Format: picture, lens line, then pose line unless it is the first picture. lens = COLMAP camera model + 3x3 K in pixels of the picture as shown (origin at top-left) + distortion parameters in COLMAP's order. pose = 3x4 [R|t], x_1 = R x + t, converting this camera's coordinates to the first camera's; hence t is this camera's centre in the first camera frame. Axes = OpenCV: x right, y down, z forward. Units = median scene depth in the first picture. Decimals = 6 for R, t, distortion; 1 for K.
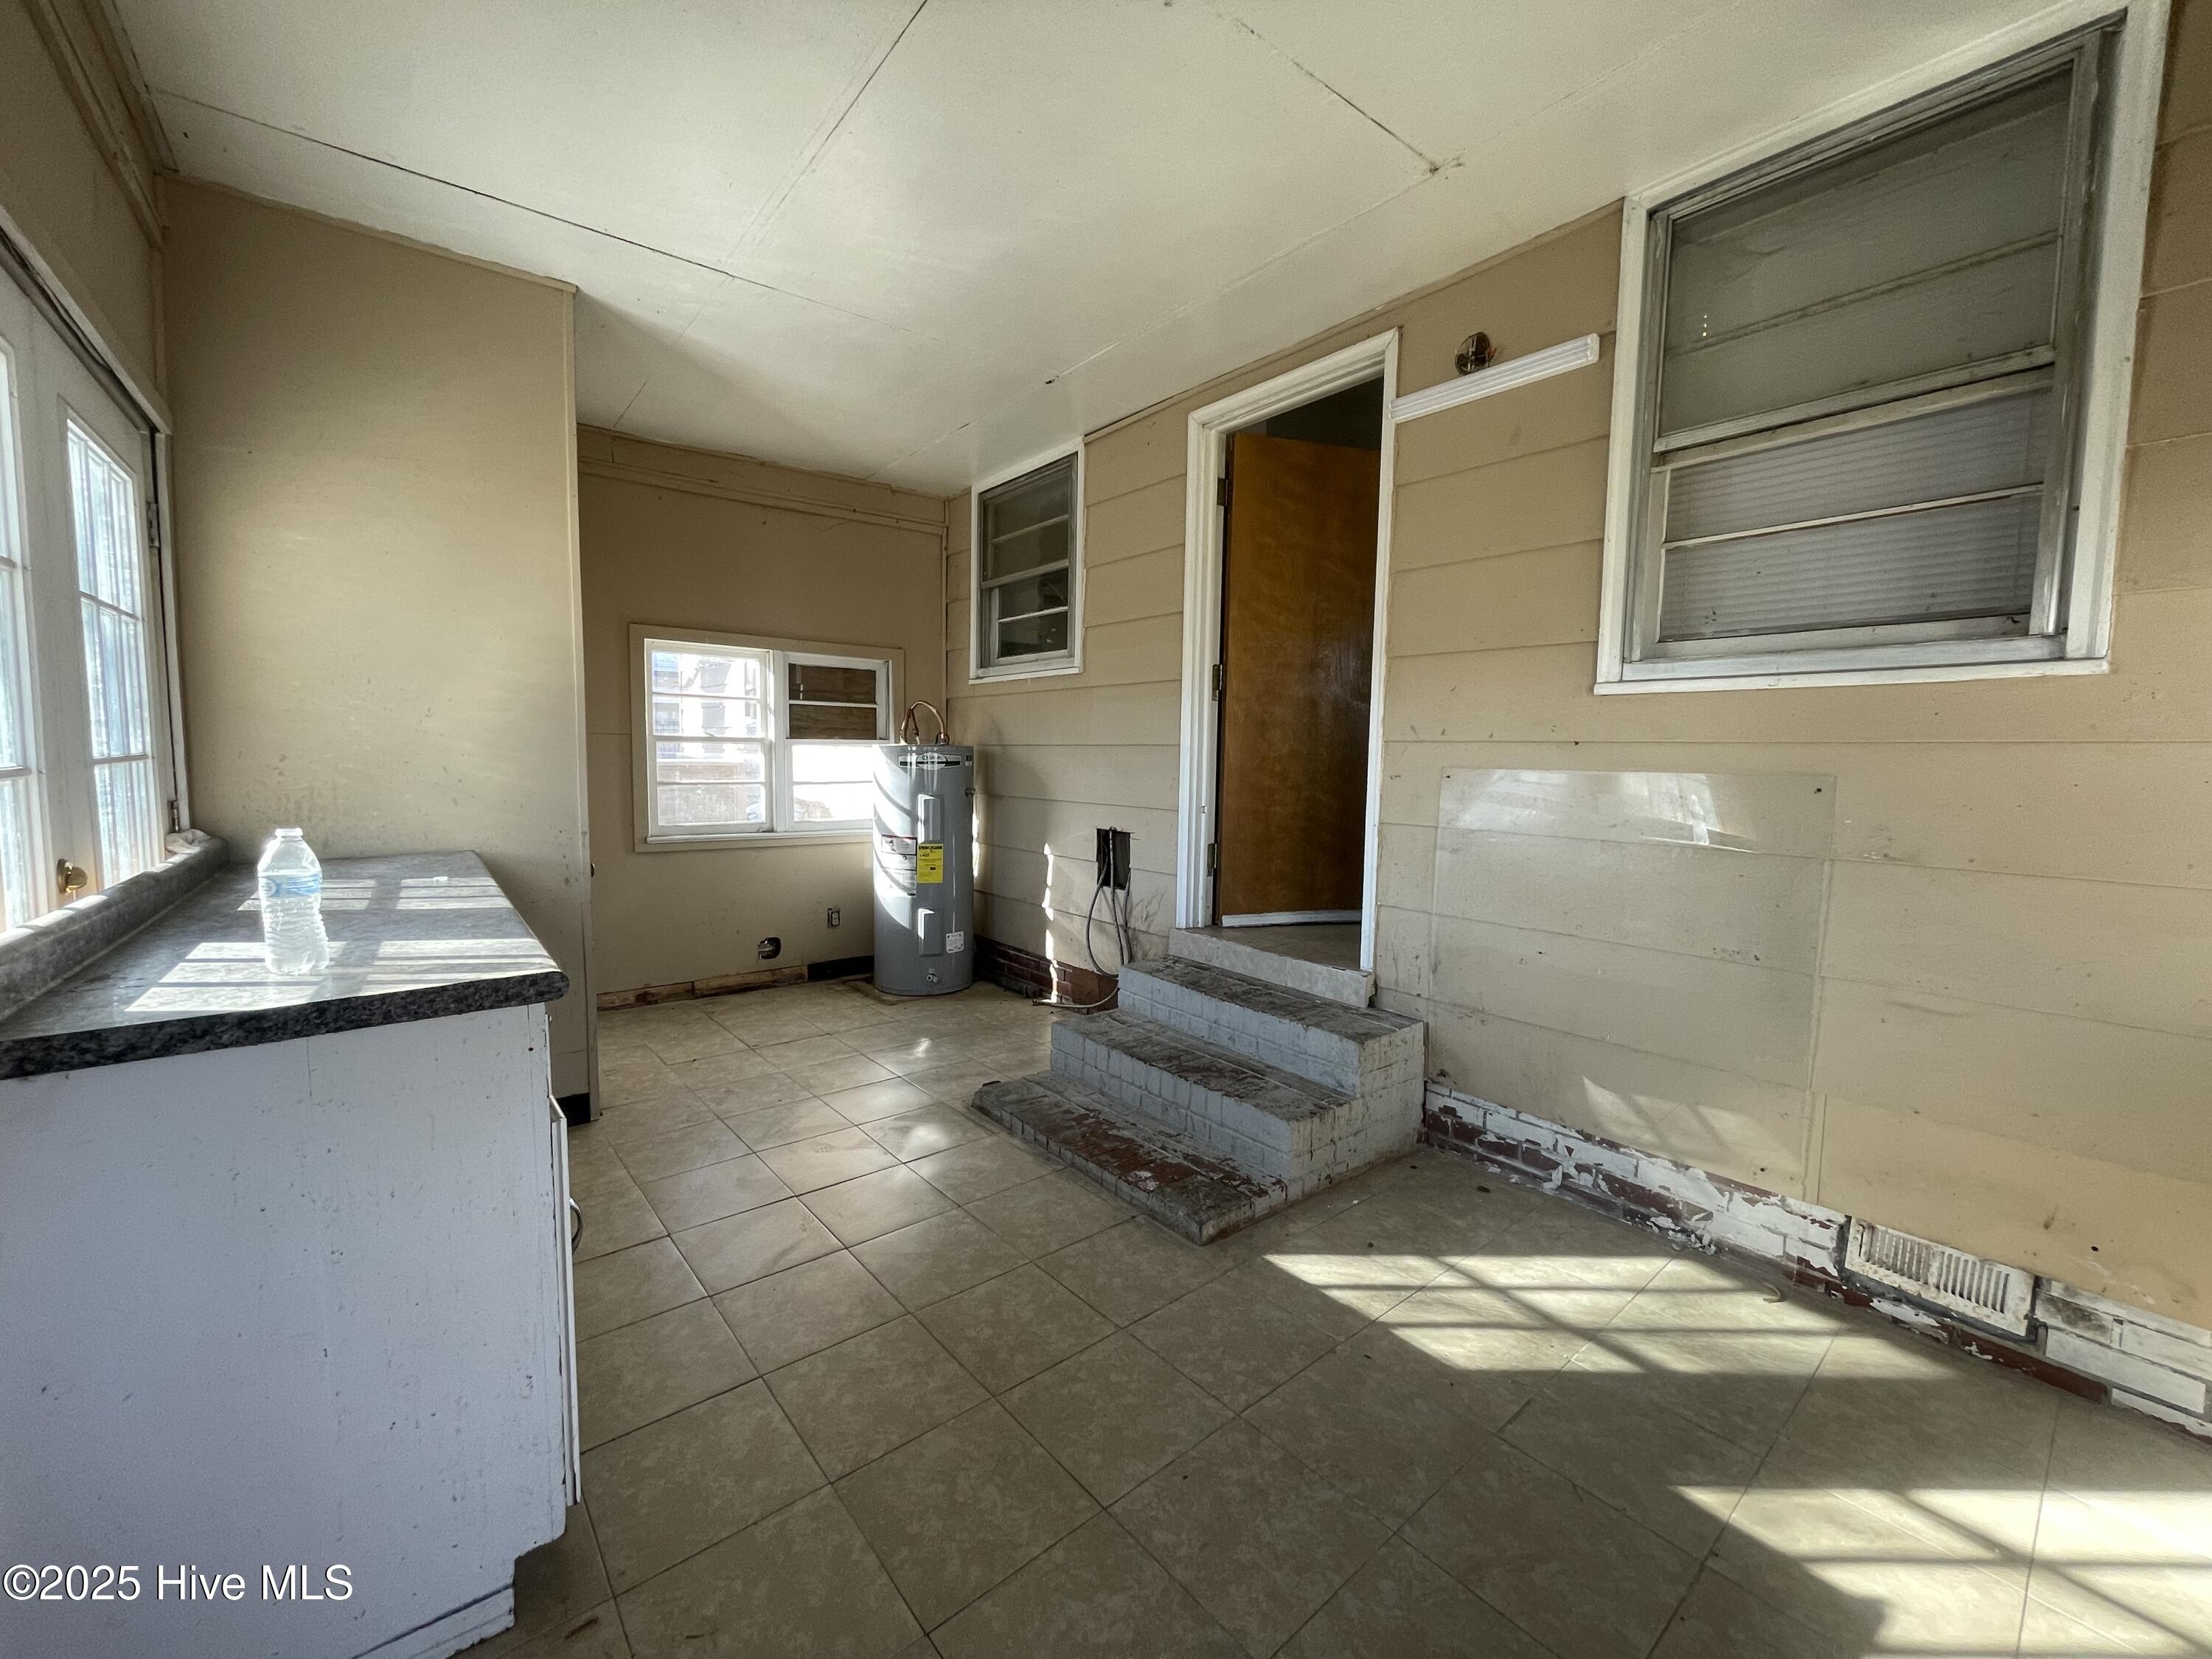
lens RADIAL K [[895.0, 0, 1096.3], [0, 895.0, 825.7], [0, 0, 1]] dist [-0.001767, 0.000746]
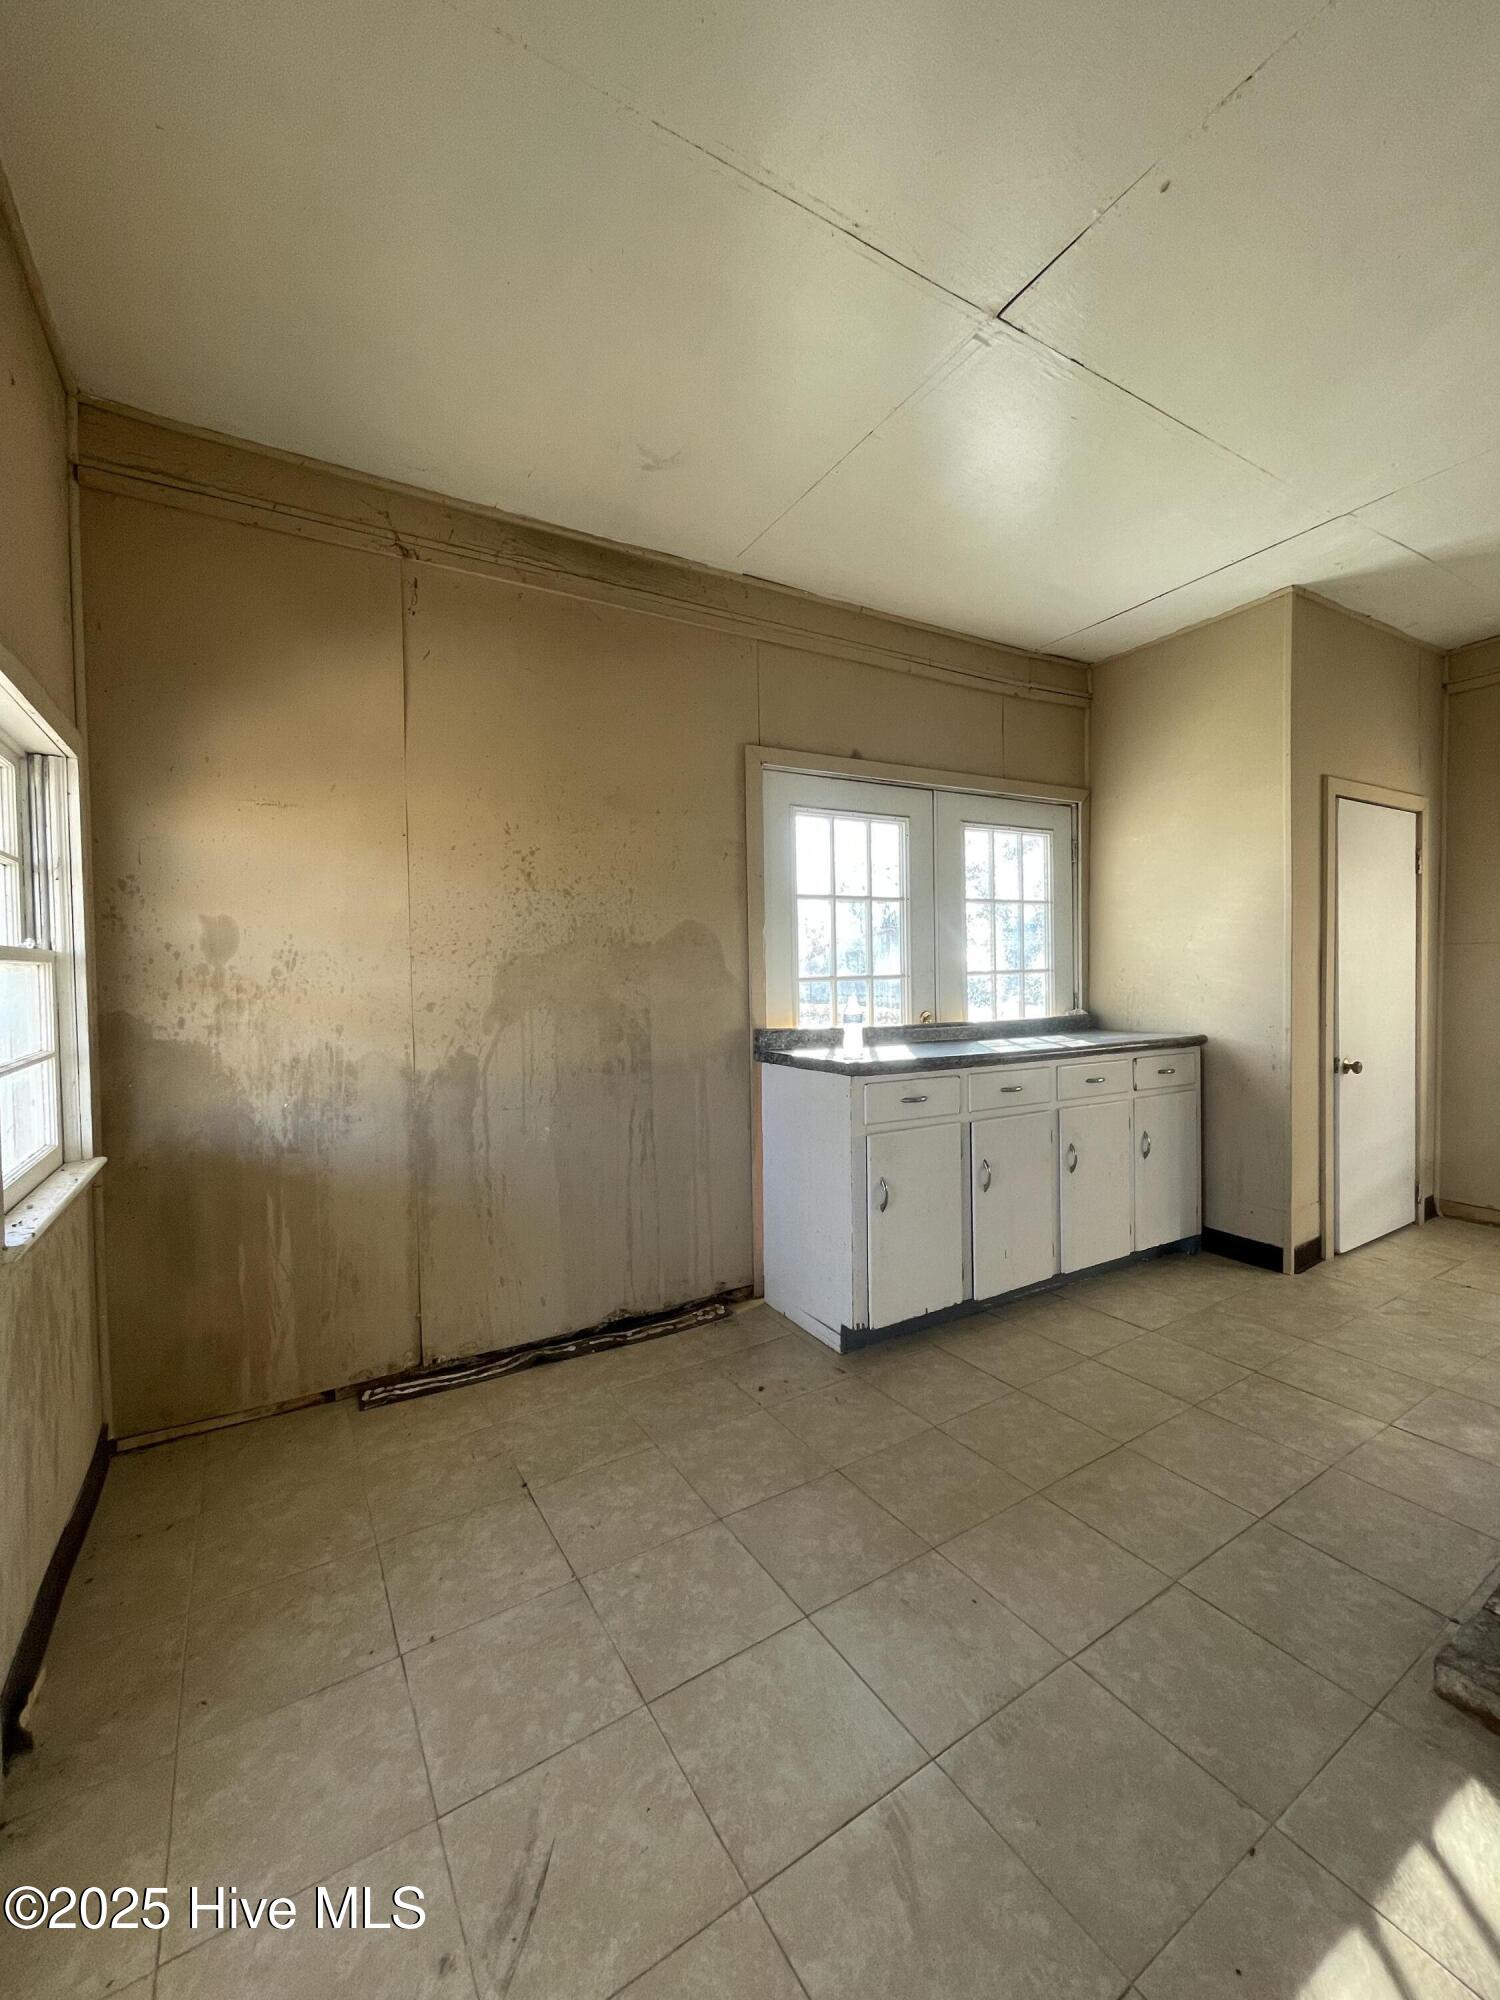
lens RADIAL K [[809.2, 0, 750.3], [0, 809.2, 984.5], [0, 0, 1]] dist [-0.001767, 0.000746]
pose [[-0.131239, 0.006008, -0.991333, 0.590320], [-0.067065, 0.997637, 0.014925, -0.019899], [0.989080, 0.068442, -0.130526, 0.415876]]
